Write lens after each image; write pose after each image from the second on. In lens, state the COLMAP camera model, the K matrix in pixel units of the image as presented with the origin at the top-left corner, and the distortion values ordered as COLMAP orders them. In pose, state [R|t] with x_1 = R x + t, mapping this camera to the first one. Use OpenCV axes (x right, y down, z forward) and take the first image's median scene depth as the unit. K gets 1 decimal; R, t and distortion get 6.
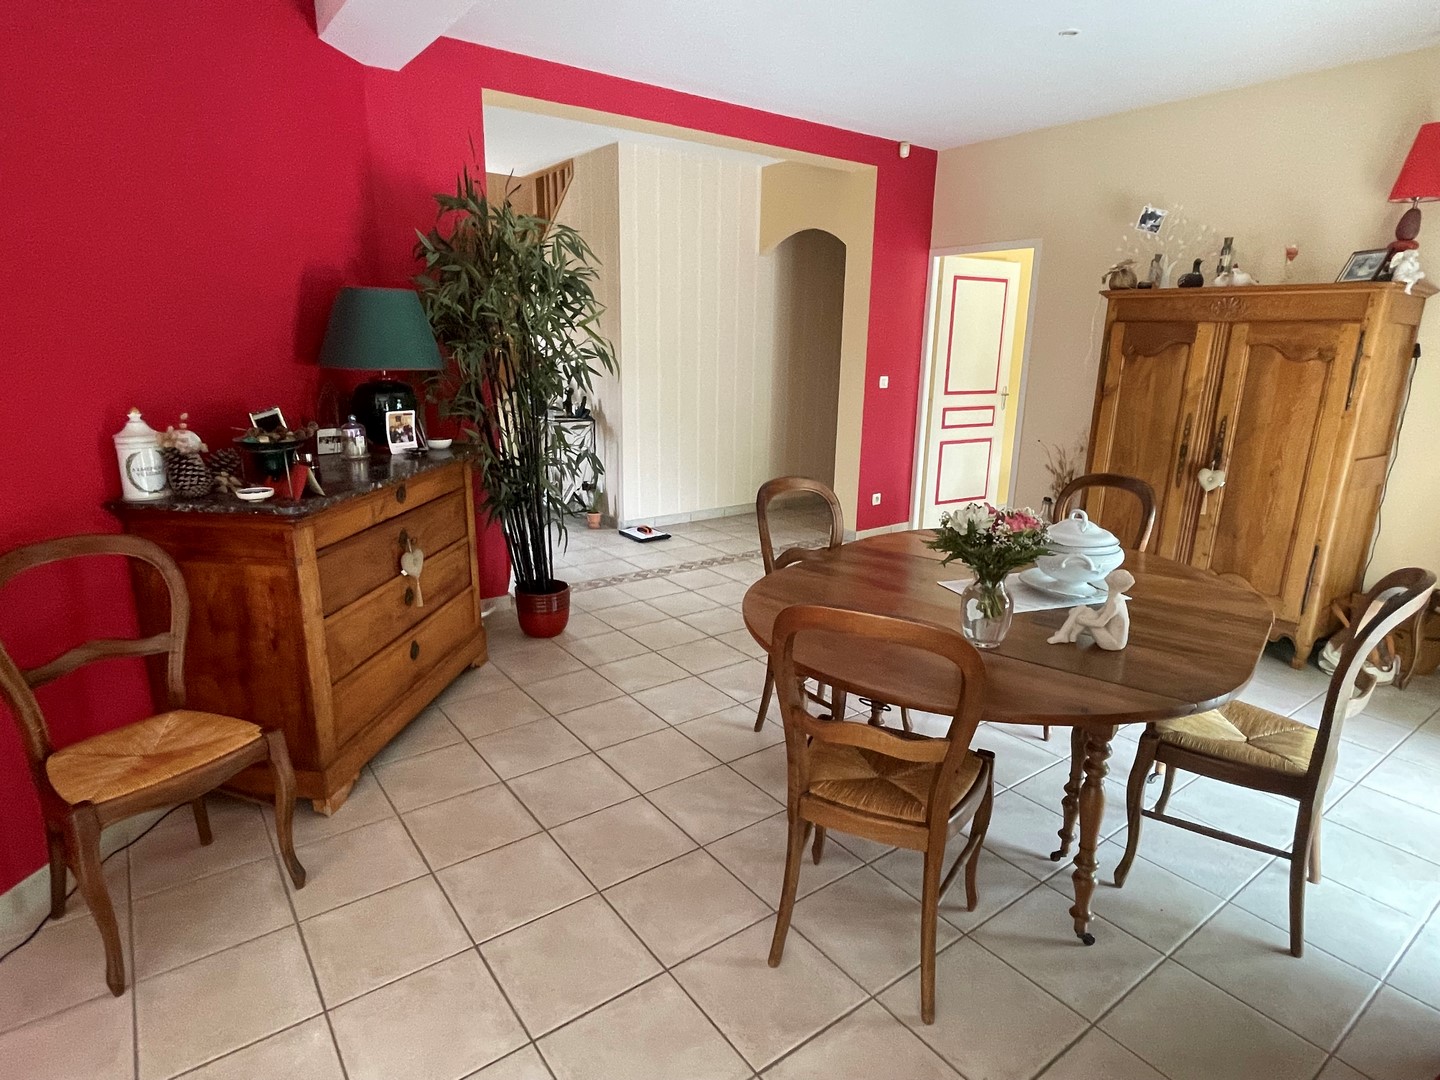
lens RADIAL K [[799.9, 0, 722.5], [0, 799.9, 543.1], [0, 0, 1]] dist [0.003712, 0.001817]
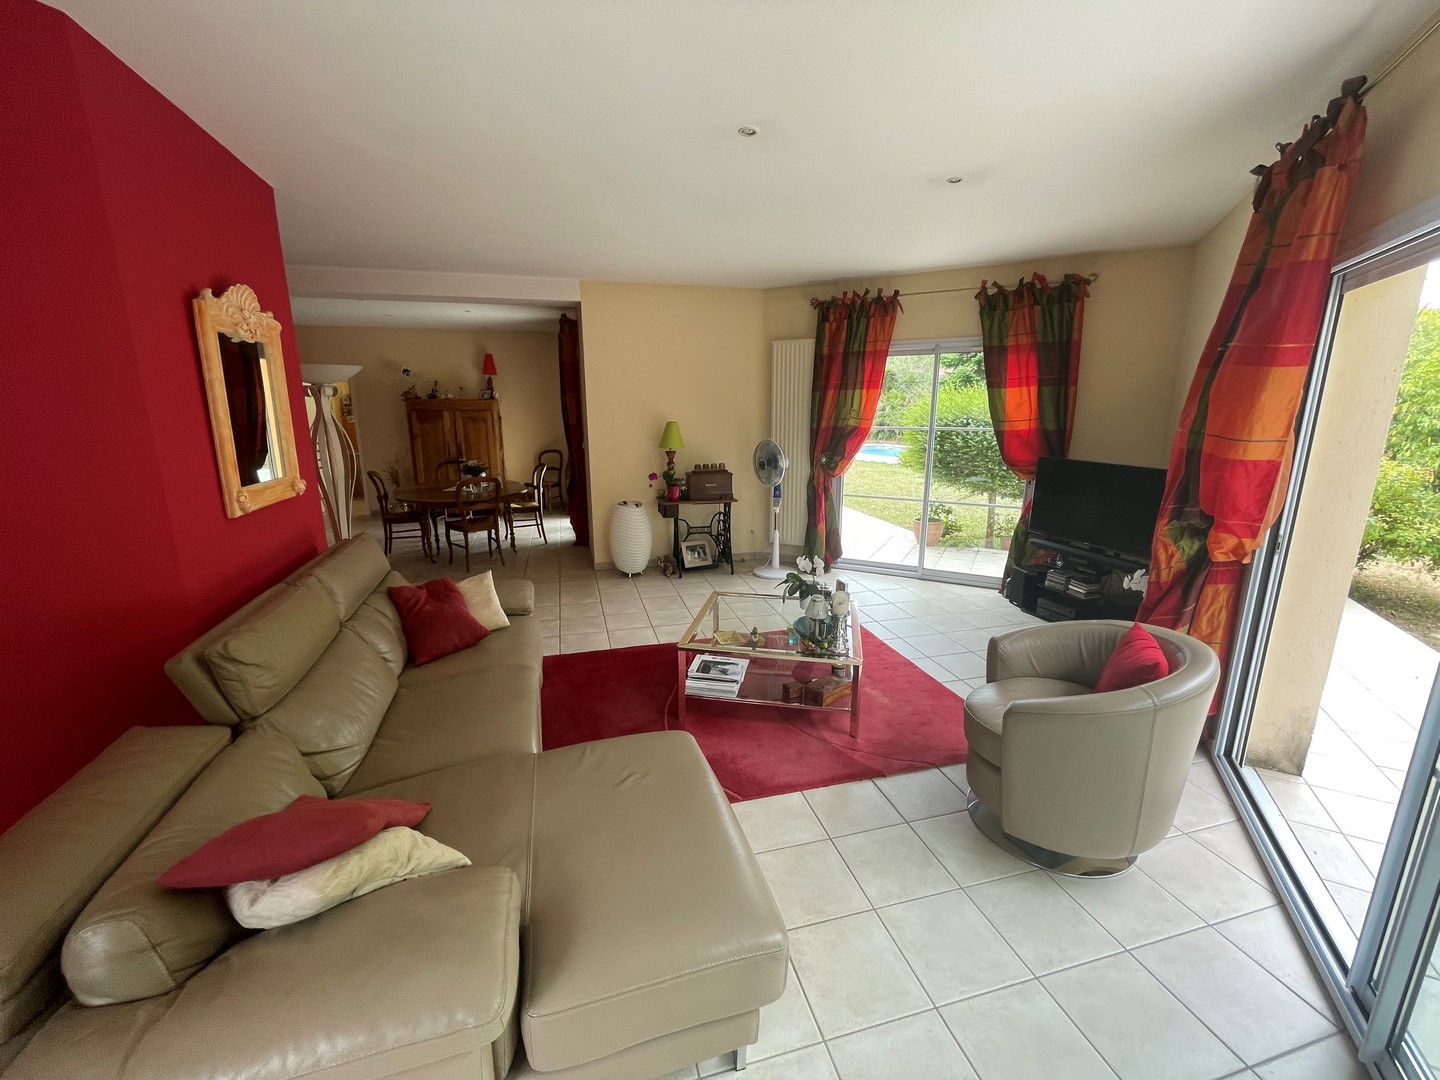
lens RADIAL K [[581.4, 0, 718.7], [0, 581.4, 536.5], [0, 0, 1]] dist [-0.002367, 0.000472]
pose [[0.368711, -0.221934, 0.902661, -1.107151], [0.241445, 0.960615, 0.137559, 0.124994], [-0.897639, 0.167223, 0.407774, -0.734791]]
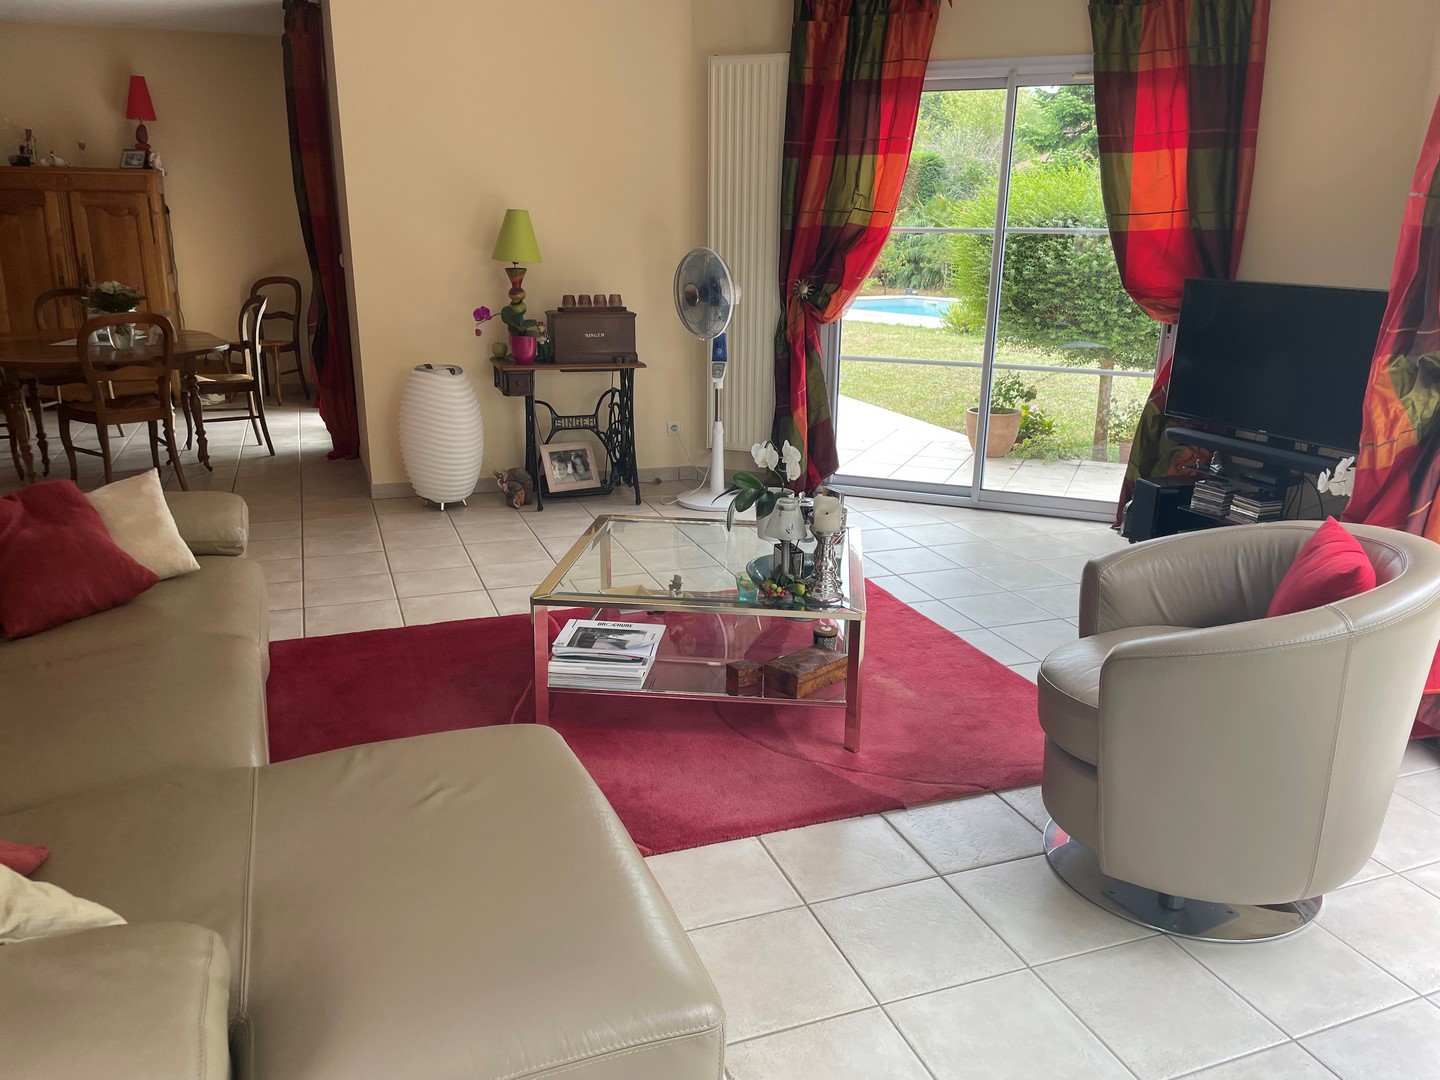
lens RADIAL K [[1081.2, 0, 735.0], [0, 1081.2, 539.7], [0, 0, 1]] dist [0.087873, -0.110093]
pose [[0.267211, -0.281608, 0.921572, -1.127332], [0.229433, 0.947437, 0.222987, 0.173921], [-0.935927, 0.151855, 0.317776, -0.736497]]
